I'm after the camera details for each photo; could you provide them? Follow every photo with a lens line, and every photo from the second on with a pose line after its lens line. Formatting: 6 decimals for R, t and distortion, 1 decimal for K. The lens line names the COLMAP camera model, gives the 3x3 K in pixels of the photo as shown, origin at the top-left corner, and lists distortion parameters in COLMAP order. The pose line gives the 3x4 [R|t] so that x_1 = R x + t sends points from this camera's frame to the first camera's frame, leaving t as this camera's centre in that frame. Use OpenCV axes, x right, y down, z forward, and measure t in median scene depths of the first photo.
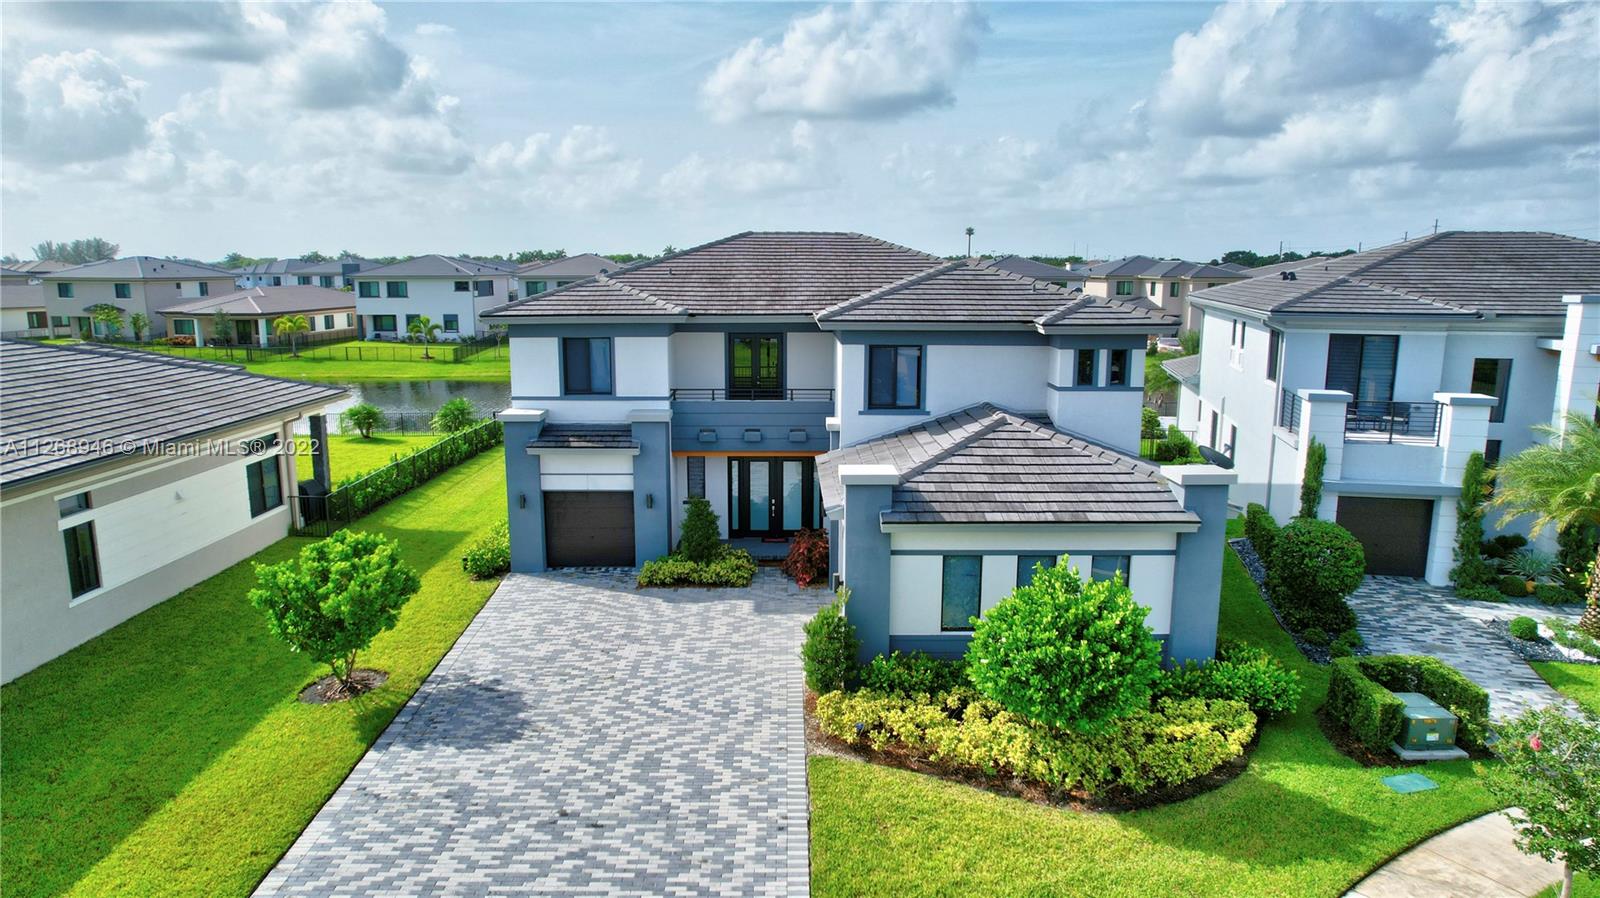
lens RADIAL K [[1041.8, 0, 793.9], [0, 1041.8, 456.9], [0, 0, 1]] dist [-0.083350, 0.074058]
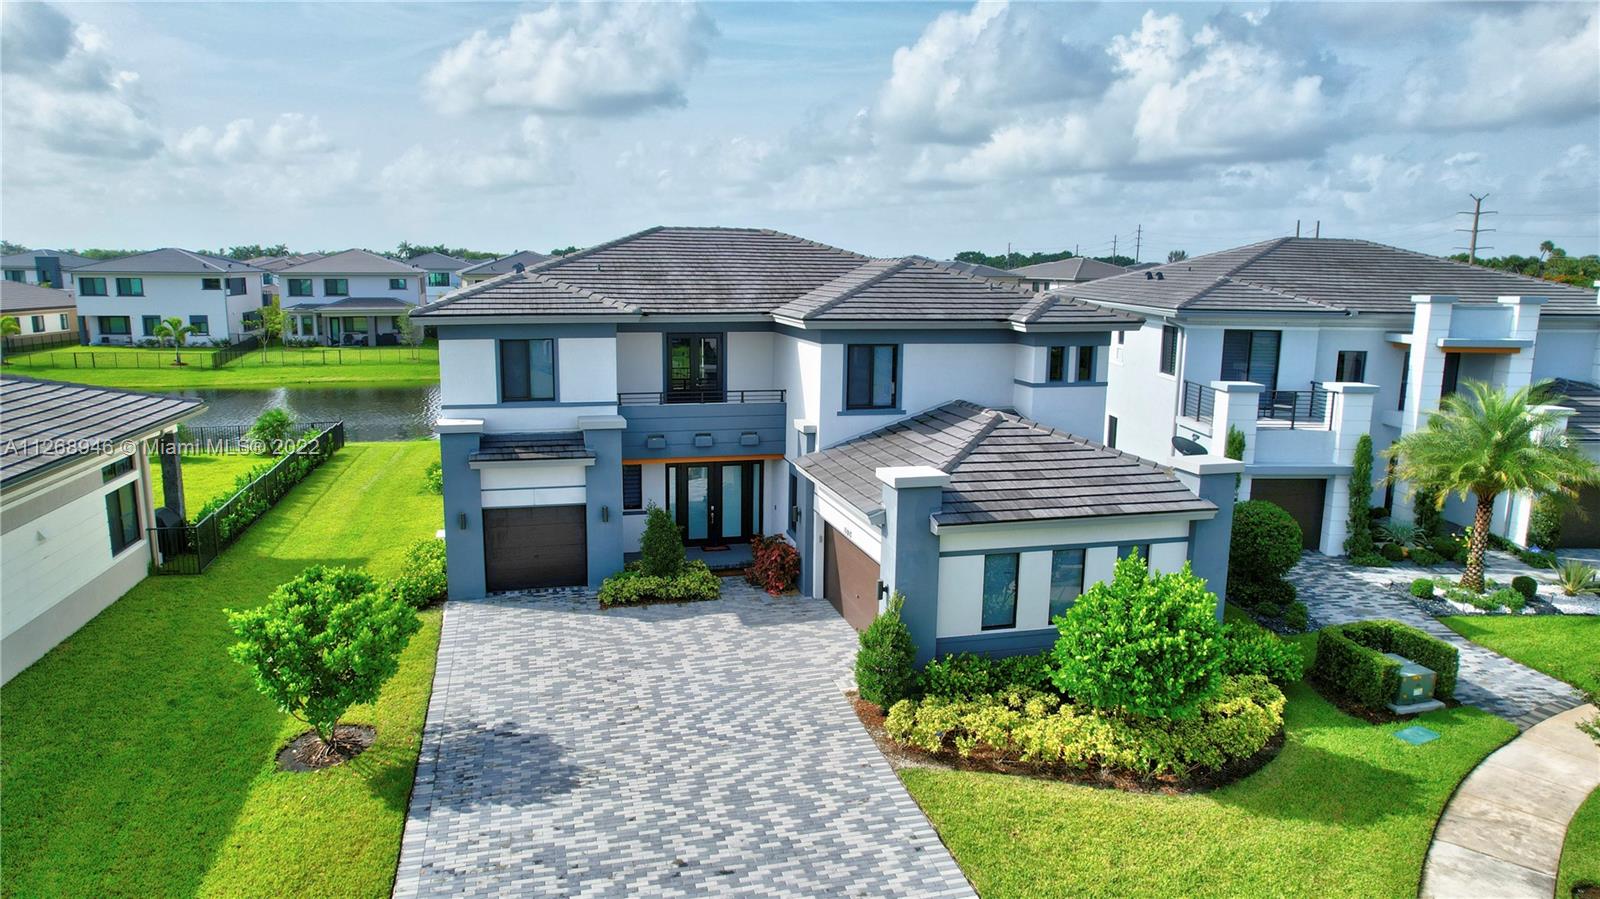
lens RADIAL K [[1041.8, 0, 793.9], [0, 1041.8, 457.4], [0, 0, 1]] dist [-0.083350, 0.074058]
pose [[0.969334, -0.035453, 0.243177, -0.257672], [0.035074, 0.999367, 0.005889, -0.010174], [-0.243232, 0.002820, 0.969964, 0.072978]]
